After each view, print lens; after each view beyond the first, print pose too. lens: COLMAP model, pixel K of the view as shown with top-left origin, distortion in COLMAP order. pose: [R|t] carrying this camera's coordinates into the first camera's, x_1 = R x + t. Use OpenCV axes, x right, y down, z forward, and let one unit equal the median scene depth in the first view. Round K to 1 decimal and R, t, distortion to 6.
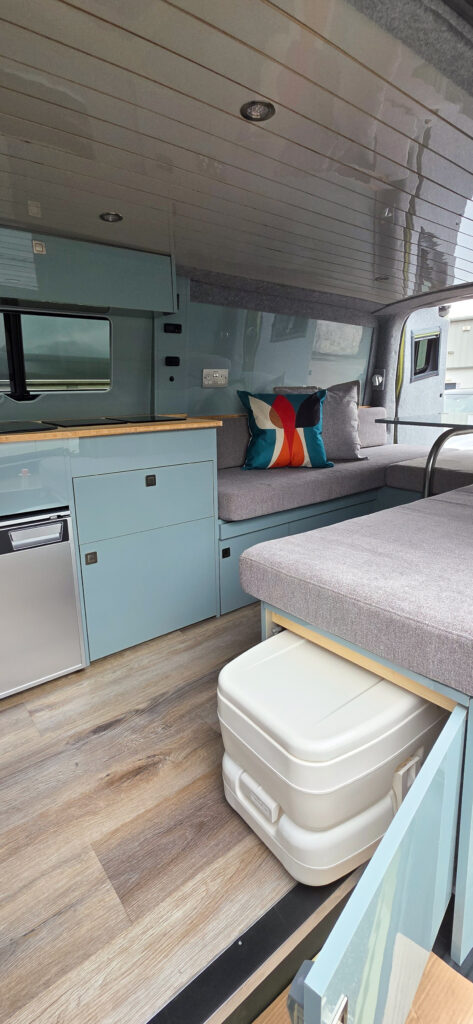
lens RADIAL K [[450.1, 0, 232.6], [0, 450.1, 501.8], [0, 0, 1]] dist [-0.012360, -0.000066]
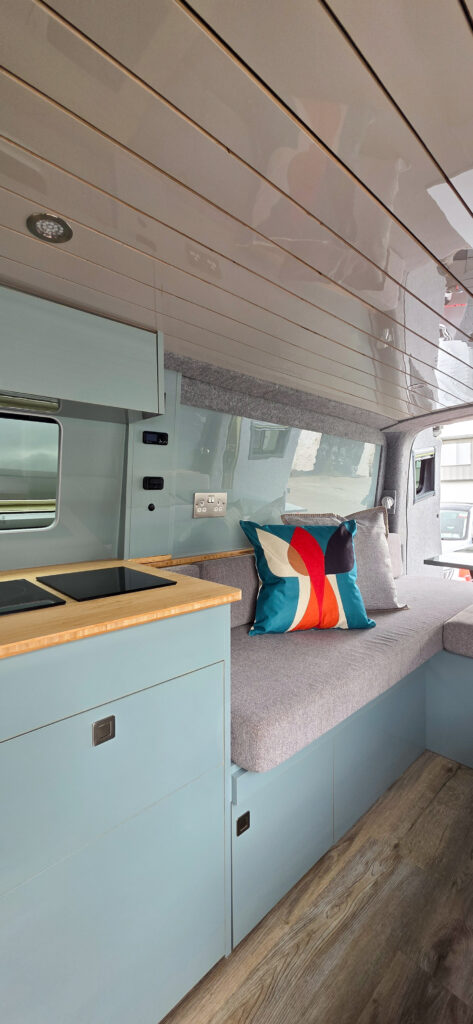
lens RADIAL K [[393.9, 0, 233.1], [0, 393.9, 512.5], [0, 0, 1]] dist [-0.008861, -0.000053]
pose [[0.996295, 0.007435, 0.085677, -0.058882], [0.010134, 0.979165, -0.202814, -0.134389], [-0.085400, 0.202931, 0.975462, 0.379946]]
